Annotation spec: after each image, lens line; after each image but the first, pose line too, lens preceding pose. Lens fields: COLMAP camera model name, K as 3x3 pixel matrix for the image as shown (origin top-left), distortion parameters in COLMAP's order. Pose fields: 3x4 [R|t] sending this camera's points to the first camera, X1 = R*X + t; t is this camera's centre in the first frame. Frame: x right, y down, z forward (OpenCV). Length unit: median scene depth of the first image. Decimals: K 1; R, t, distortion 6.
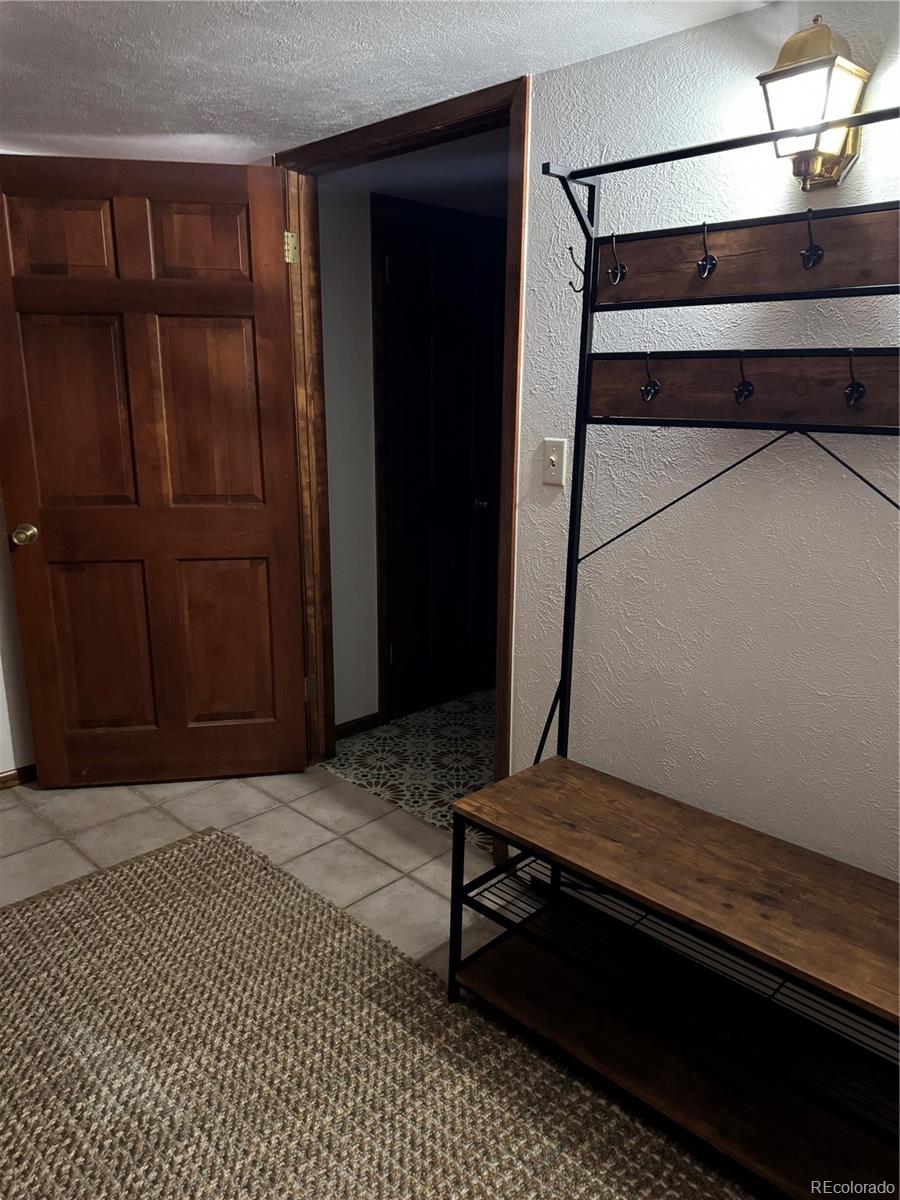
lens RADIAL K [[856.3, 0, 453.5], [0, 856.3, 624.7], [0, 0, 1]] dist [0.254773, -0.384500]
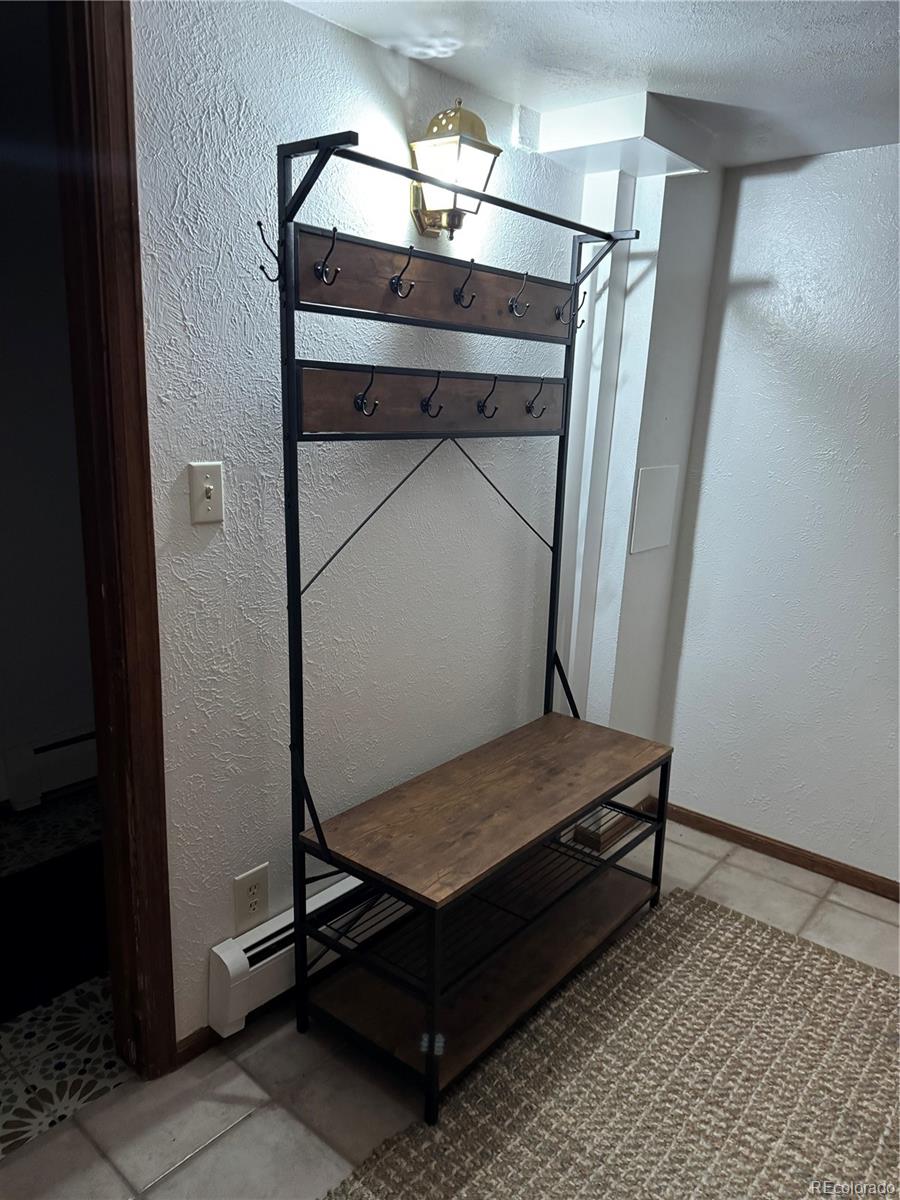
lens RADIAL K [[856.3, 0, 453.5], [0, 856.3, 624.7], [0, 0, 1]] dist [0.254773, -0.384500]
pose [[-0.074490, -0.278475, 0.957551, -0.749948], [0.231545, 0.929146, 0.288227, -0.286410], [-0.969968, 0.243186, -0.004732, 0.940509]]
